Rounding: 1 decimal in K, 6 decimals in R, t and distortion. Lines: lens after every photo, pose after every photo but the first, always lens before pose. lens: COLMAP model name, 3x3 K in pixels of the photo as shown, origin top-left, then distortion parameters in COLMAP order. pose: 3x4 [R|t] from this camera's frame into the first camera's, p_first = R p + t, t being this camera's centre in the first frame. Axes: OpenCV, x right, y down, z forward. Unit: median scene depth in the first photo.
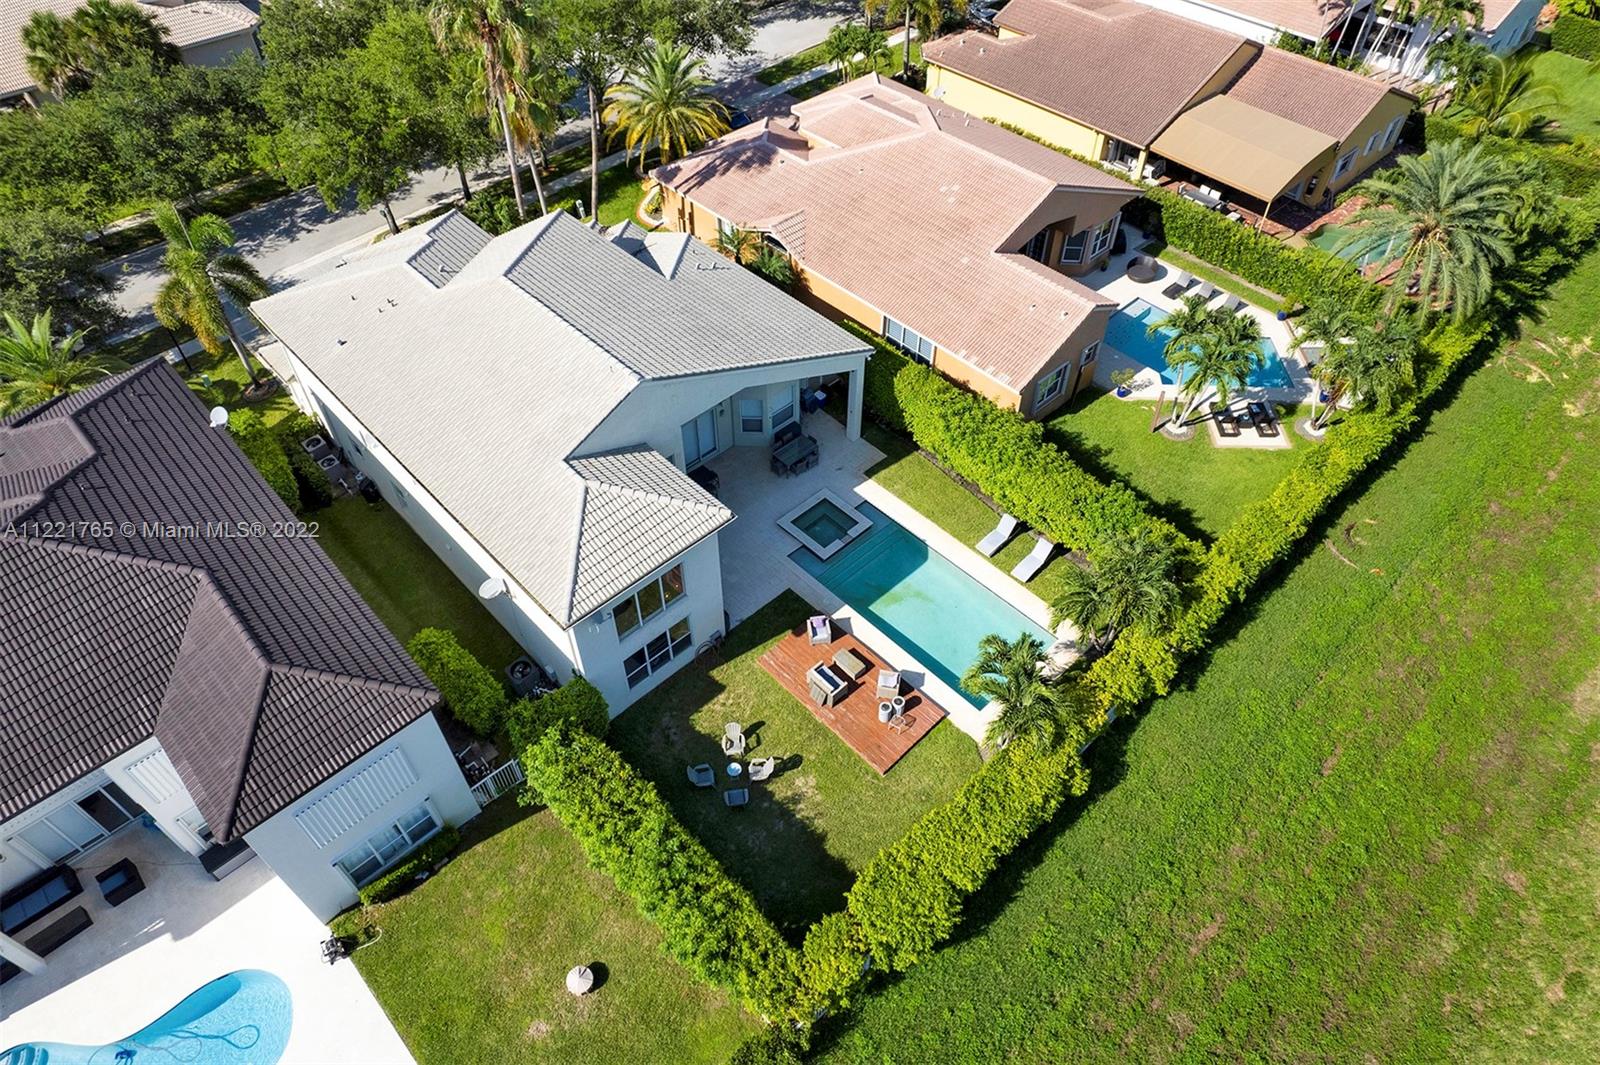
lens RADIAL K [[1010.8, 0, 794.5], [0, 1010.8, 528.0], [0, 0, 1]] dist [-0.074010, 0.069196]
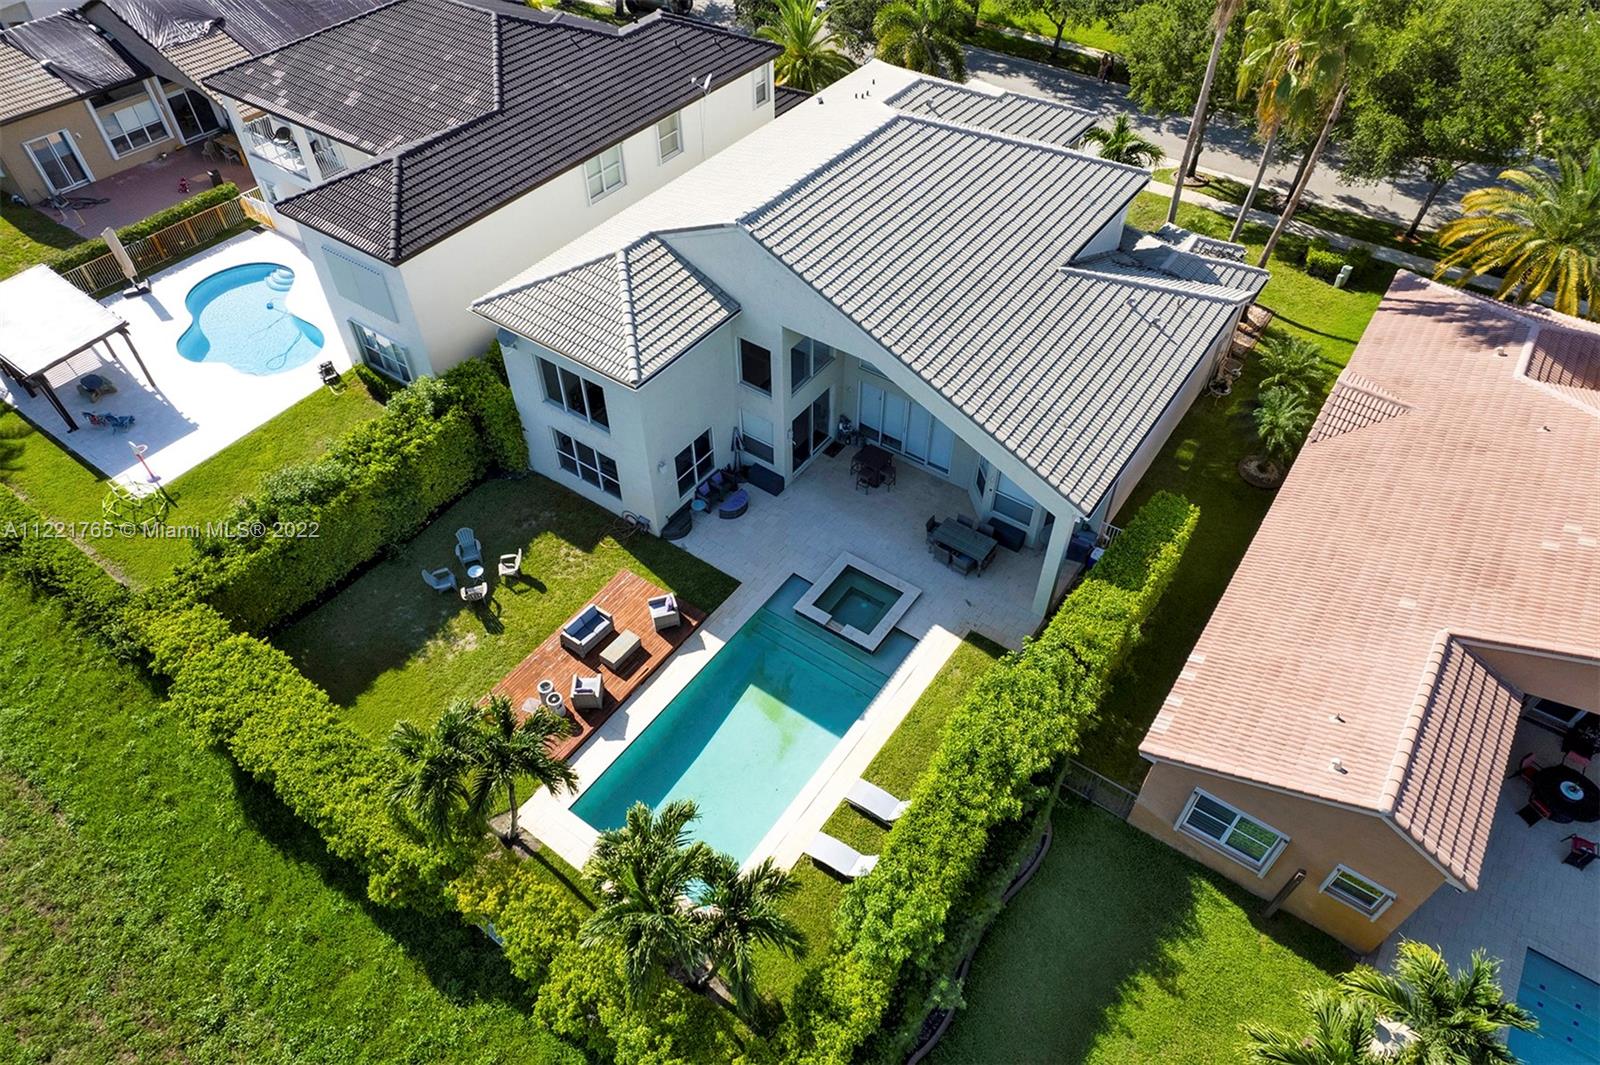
lens RADIAL K [[1020.7, 0, 800.0], [0, 1020.7, 532.5], [0, 0, 1]] dist [-0.024915, -0.000130]
pose [[0.194462, 0.704798, -0.682235, 0.484318], [-0.724457, 0.572102, 0.384527, -0.282911], [0.661322, 0.419474, 0.621848, 0.476025]]
